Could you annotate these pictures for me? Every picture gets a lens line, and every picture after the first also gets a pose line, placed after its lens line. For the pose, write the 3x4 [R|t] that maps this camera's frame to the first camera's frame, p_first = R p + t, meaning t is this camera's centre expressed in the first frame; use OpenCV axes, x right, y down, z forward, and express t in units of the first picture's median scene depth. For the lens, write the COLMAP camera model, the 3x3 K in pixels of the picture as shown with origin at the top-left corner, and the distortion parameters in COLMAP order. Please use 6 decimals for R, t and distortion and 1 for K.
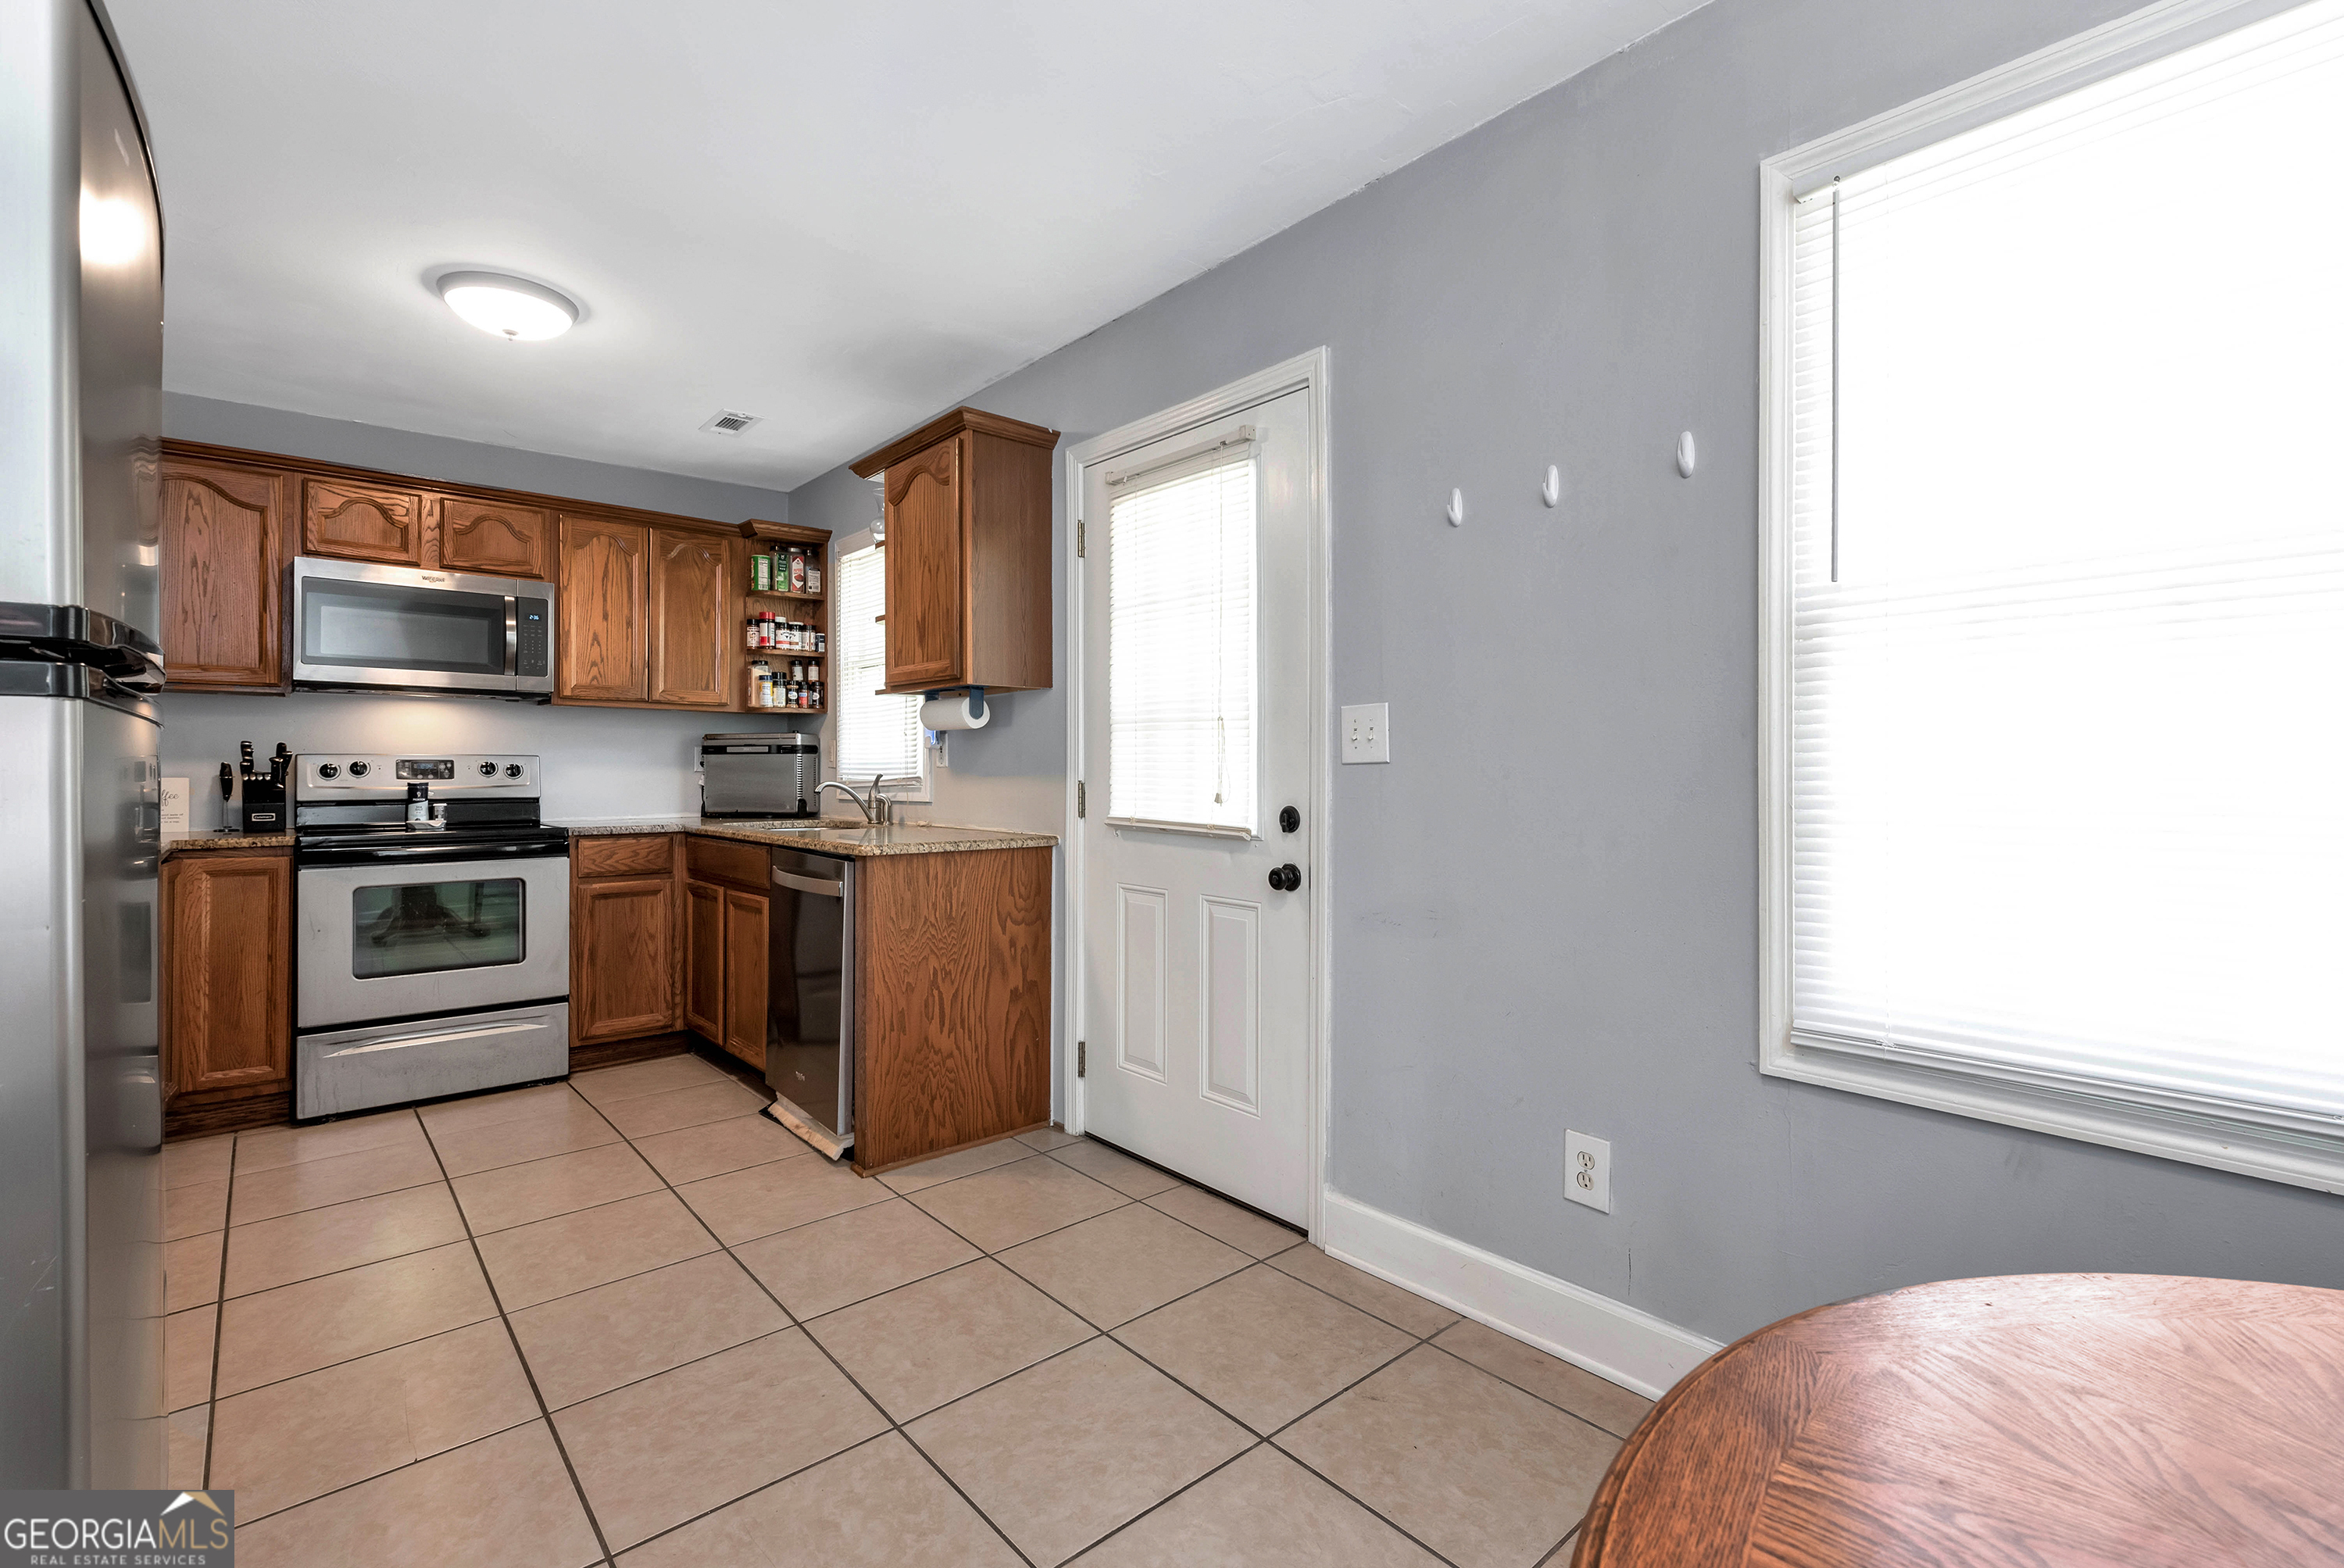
lens RADIAL K [[1046.9, 0, 1175.9], [0, 1046.9, 769.3], [0, 0, 1]] dist [0.000786, -0.000125]
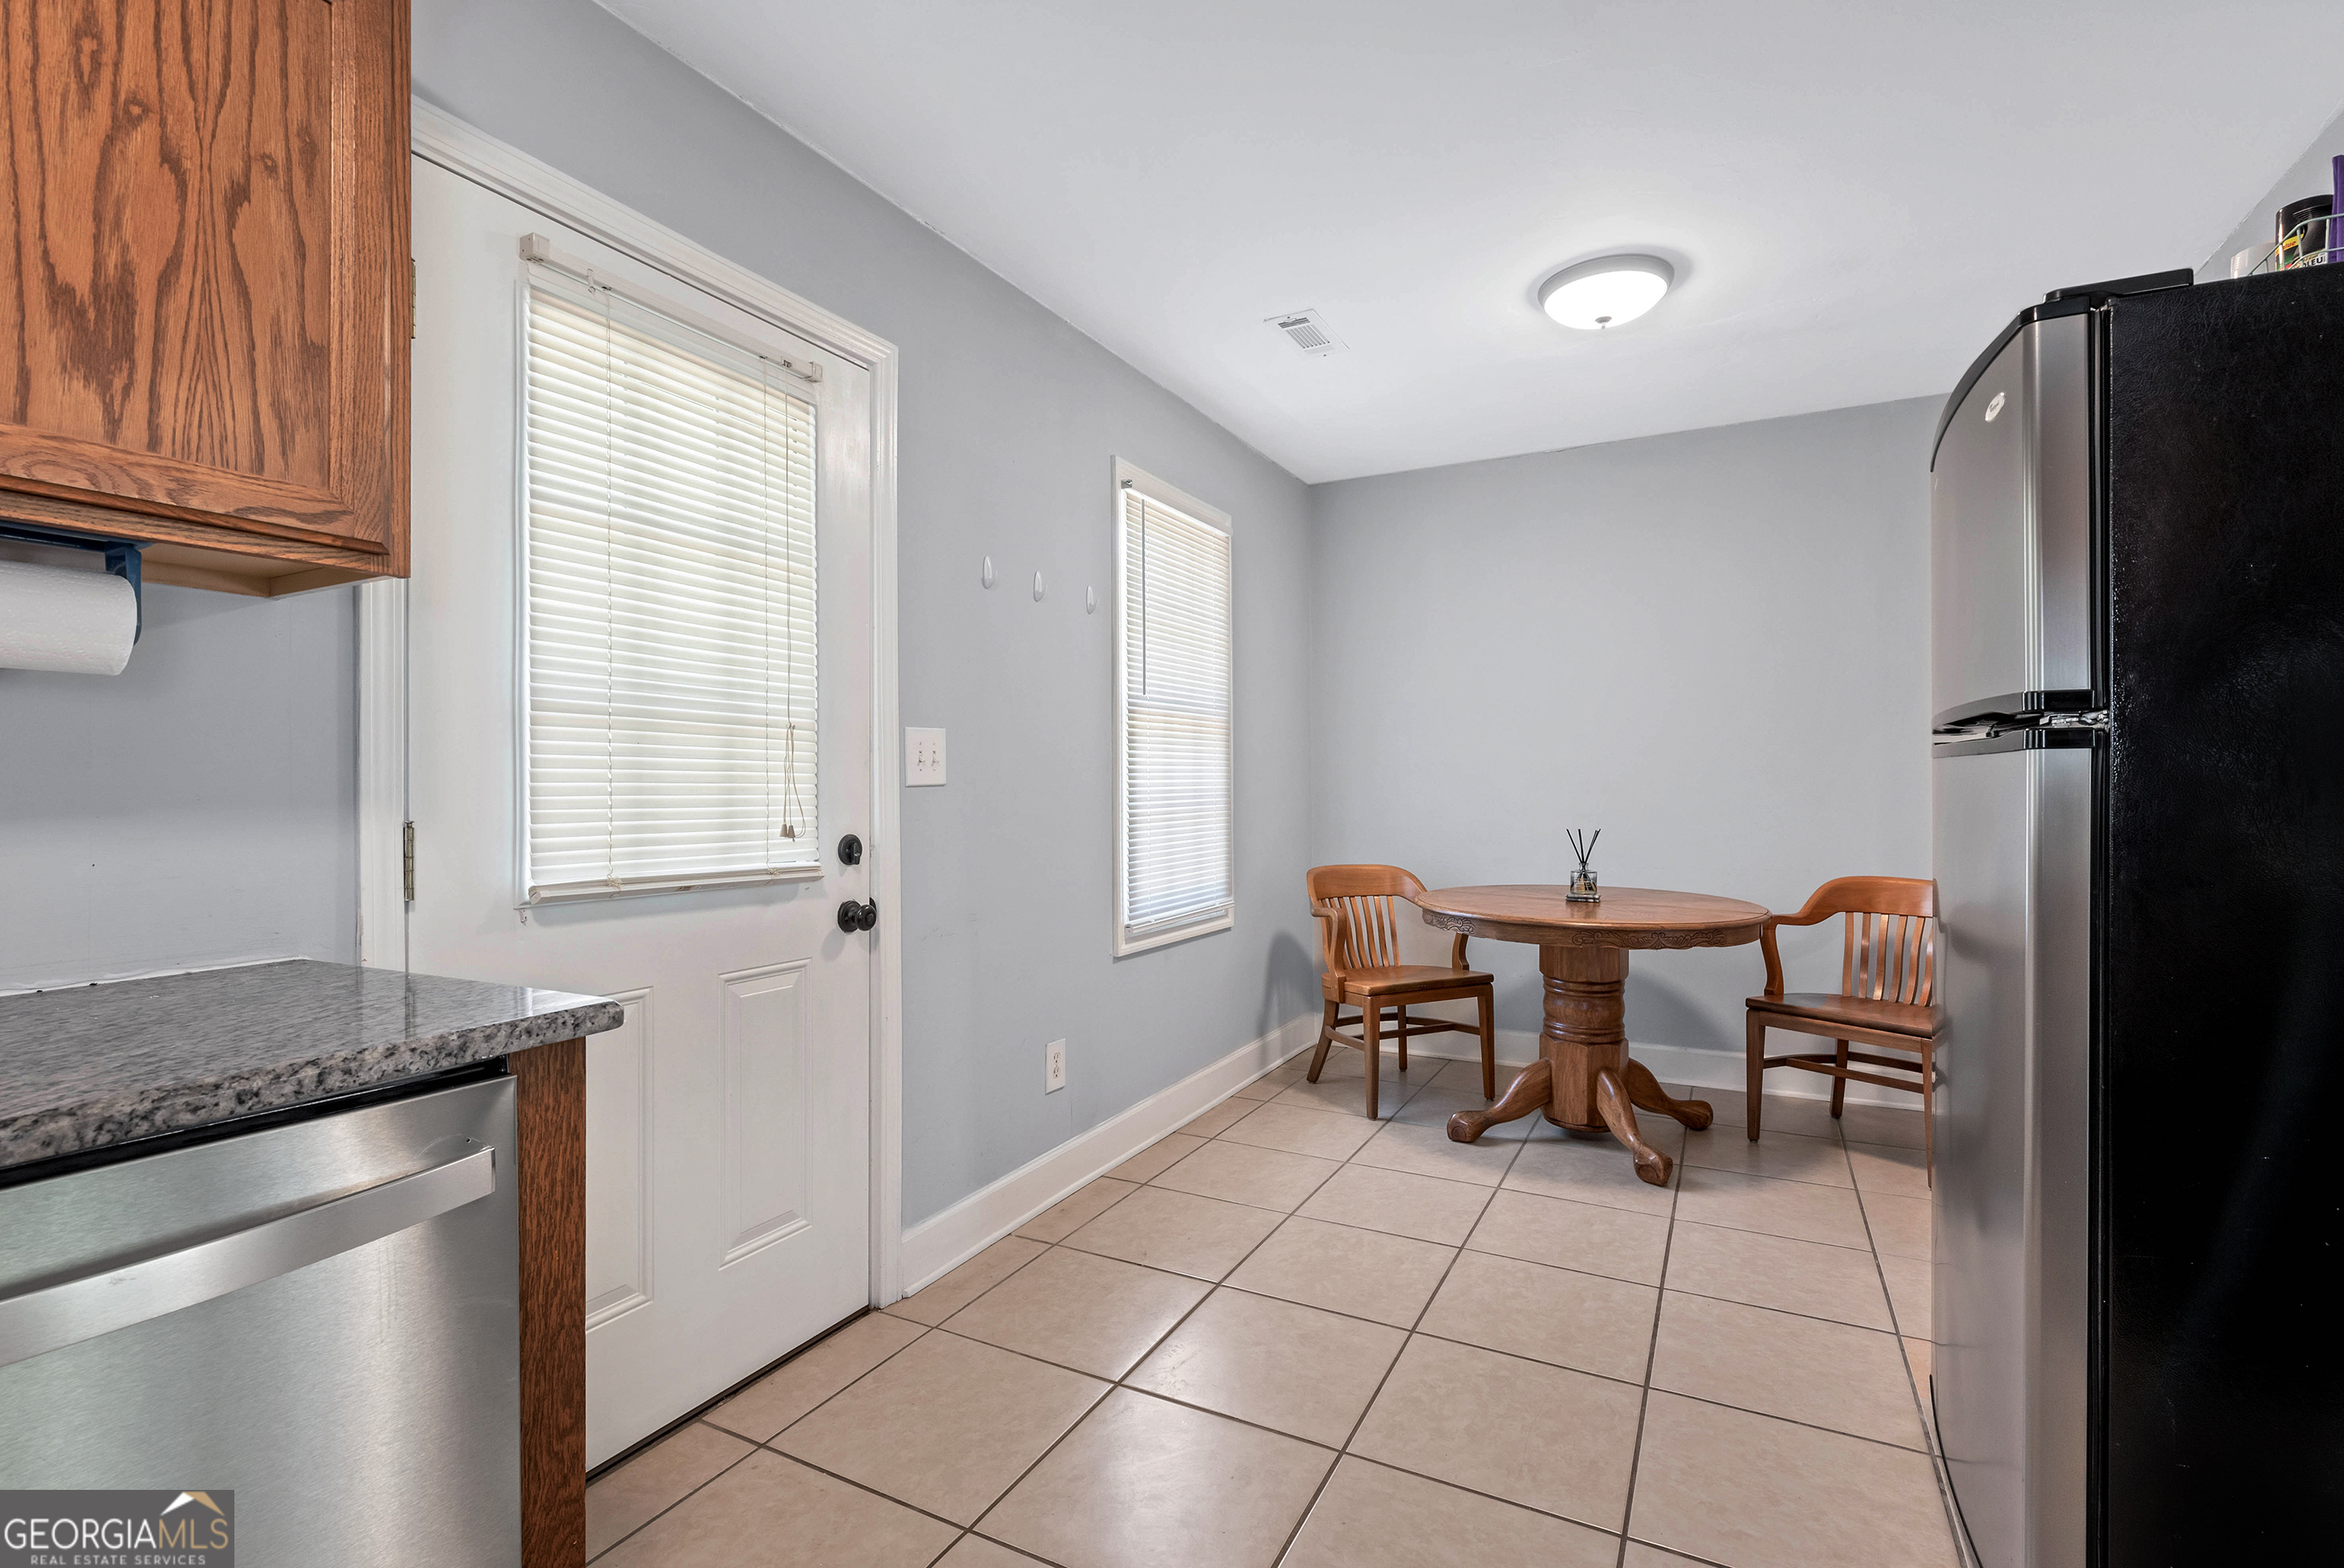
lens RADIAL K [[957.1, 0, 1246.2], [0, 957.1, 785.4], [0, 0, 1]] dist [0.000107, -0.000052]
pose [[-0.373008, 0.003455, 0.927822, -0.529076], [0.003070, 0.999992, -0.002489, -0.001922], [-0.927823, 0.001919, -0.373016, 0.698654]]
